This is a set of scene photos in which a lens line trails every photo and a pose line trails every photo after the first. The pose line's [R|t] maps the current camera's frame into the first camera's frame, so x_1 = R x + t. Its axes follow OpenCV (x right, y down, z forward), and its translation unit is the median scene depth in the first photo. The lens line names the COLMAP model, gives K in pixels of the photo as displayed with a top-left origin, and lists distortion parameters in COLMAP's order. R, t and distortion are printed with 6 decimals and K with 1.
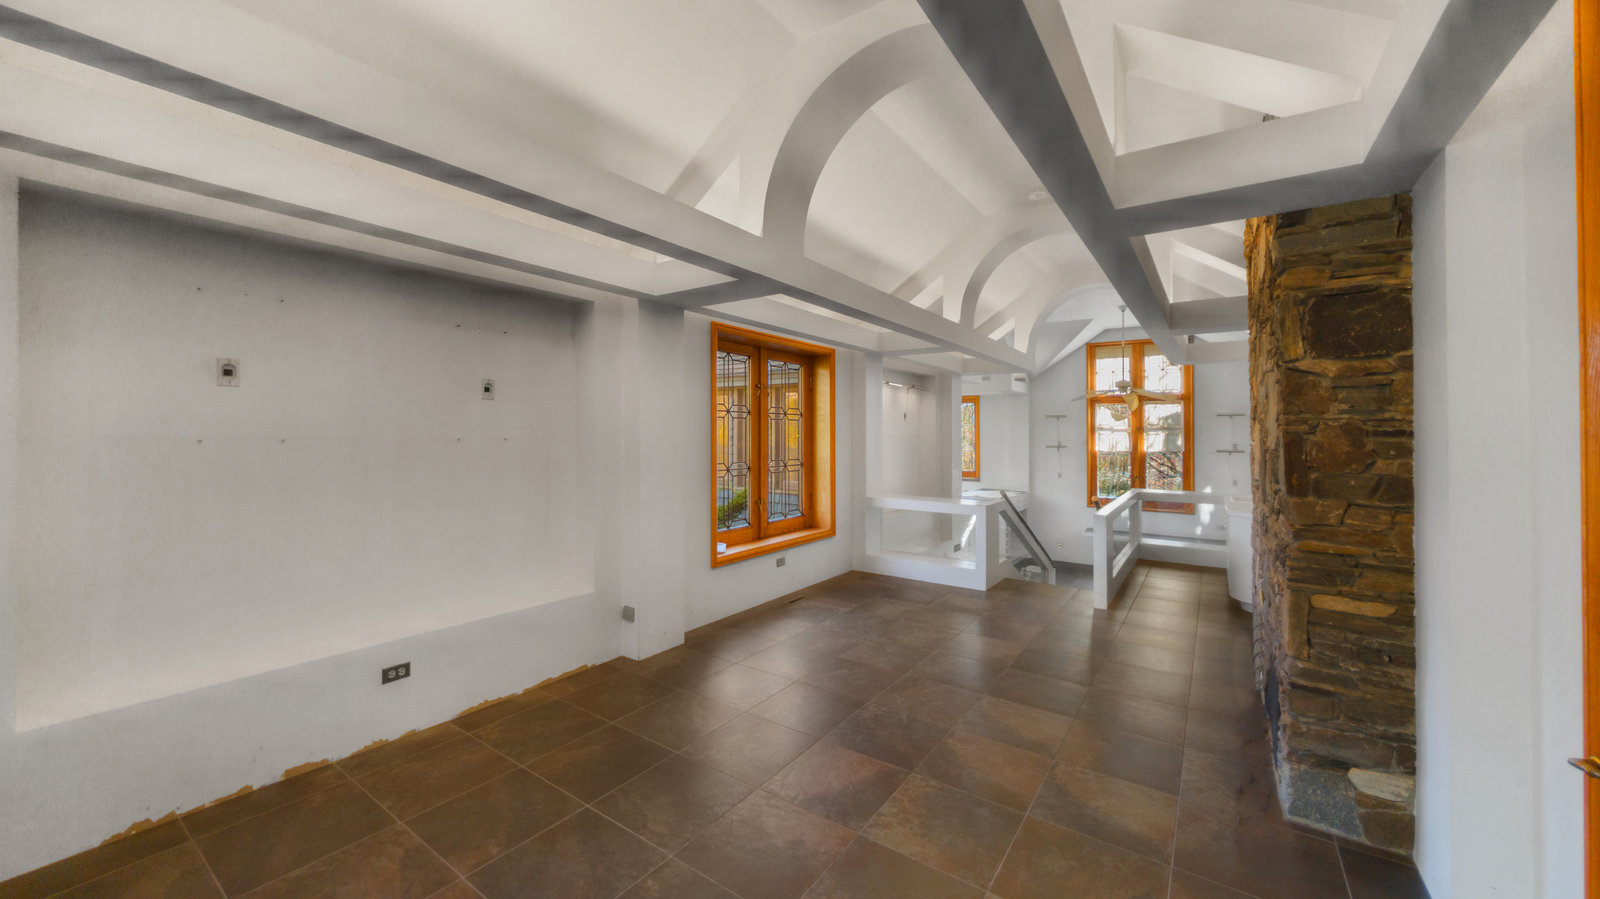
lens RADIAL K [[589.4, 0, 800.5], [0, 589.4, 424.5], [0, 0, 1]] dist [0.001271, 0.000130]
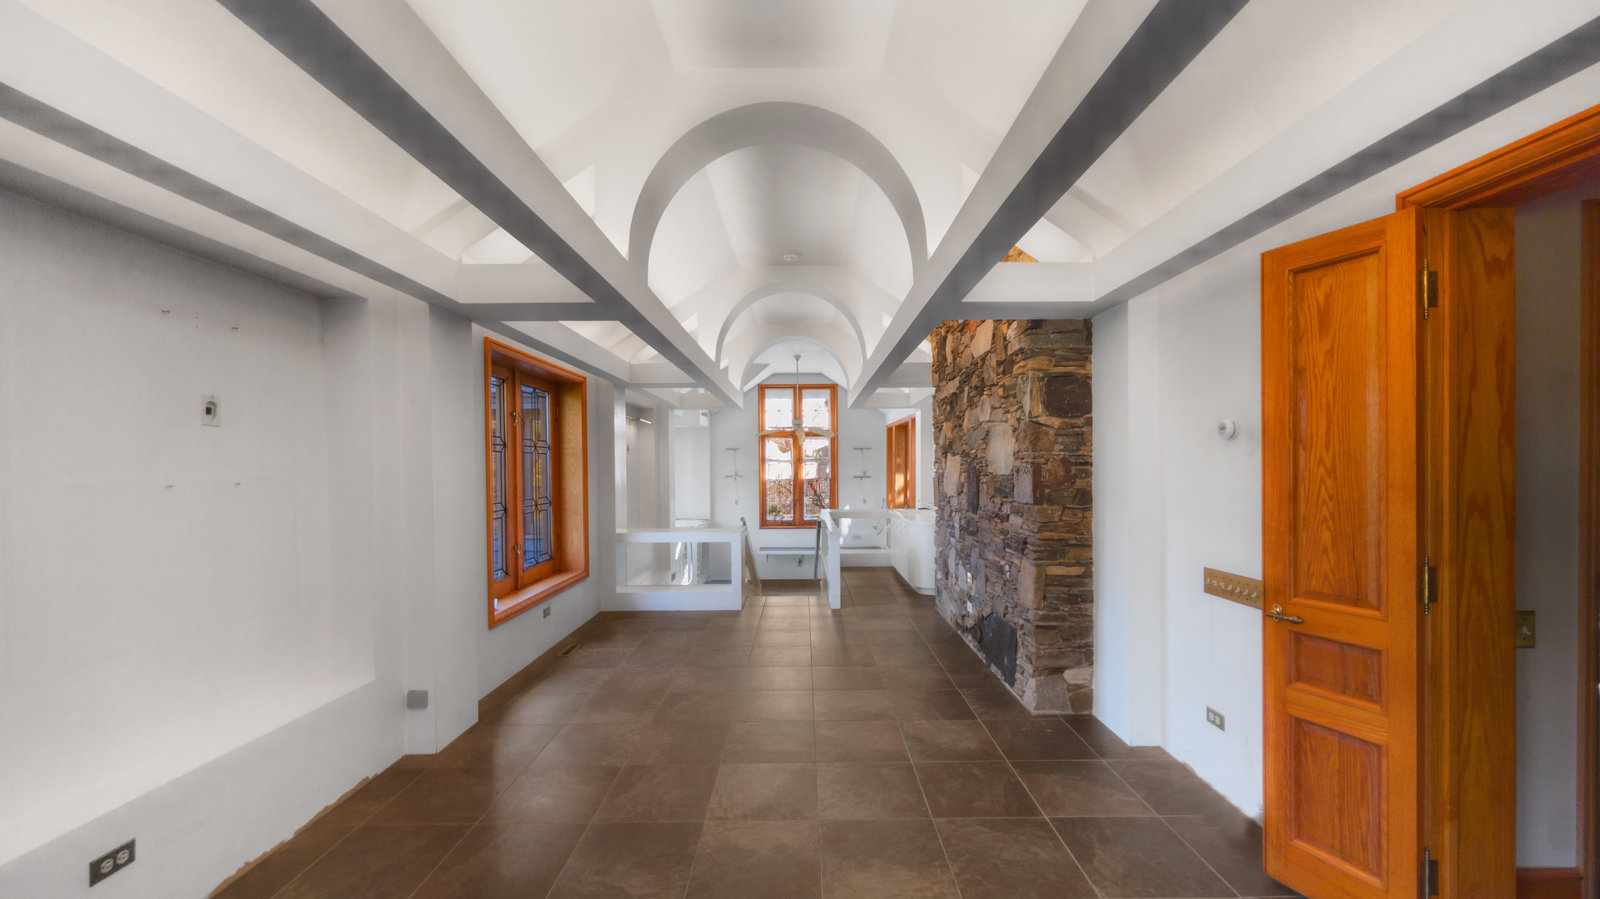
lens RADIAL K [[596.4, 0, 805.6], [0, 596.4, 463.6], [0, 0, 1]] dist [-0.000110, 0.000353]
pose [[0.816273, -0.010979, 0.577562, -0.558770], [0.003285, 0.999891, 0.014365, -0.010485], [-0.577657, -0.009829, 0.816220, 0.077852]]
